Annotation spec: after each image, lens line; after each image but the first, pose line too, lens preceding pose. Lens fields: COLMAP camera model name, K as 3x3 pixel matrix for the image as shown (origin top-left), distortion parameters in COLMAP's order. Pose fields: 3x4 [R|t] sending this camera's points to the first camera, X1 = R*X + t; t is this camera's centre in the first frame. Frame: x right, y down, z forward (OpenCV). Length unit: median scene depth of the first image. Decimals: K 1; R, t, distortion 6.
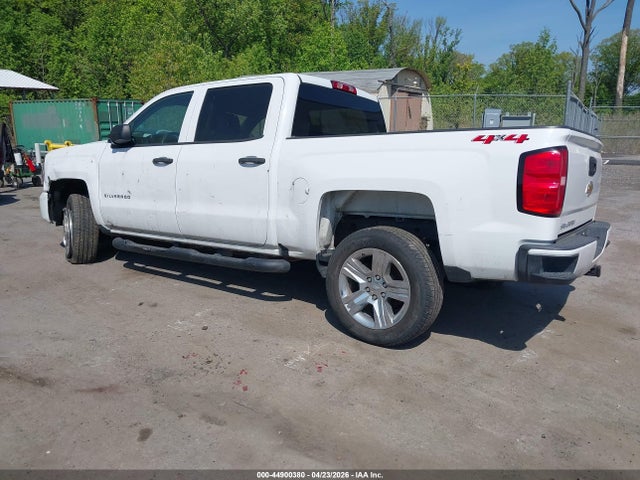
lens RADIAL K [[496.6, 0, 328.0], [0, 496.6, 238.7], [0, 0, 1]] dist [0.003271, -0.002084]
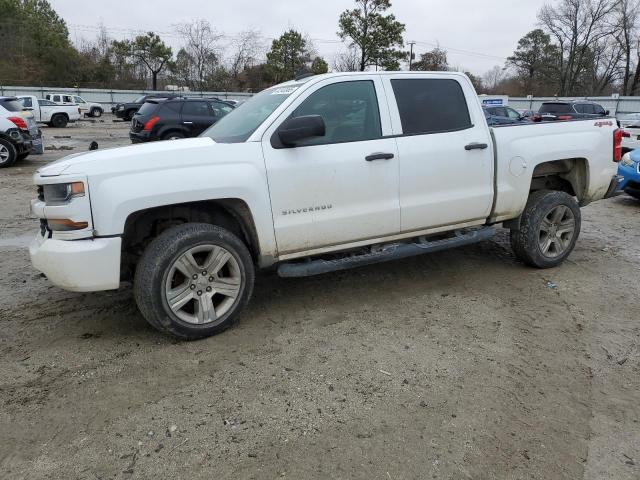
lens RADIAL K [[483.6, 0, 320.0], [0, 483.6, 240.0], [0, 0, 1]] dist [0.052032, -0.079255]
pose [[0.479044, -0.221159, 0.849474, -1.311114], [0.189772, 0.970947, 0.145766, -0.177887], [-0.857032, 0.091378, 0.507096, 0.737725]]
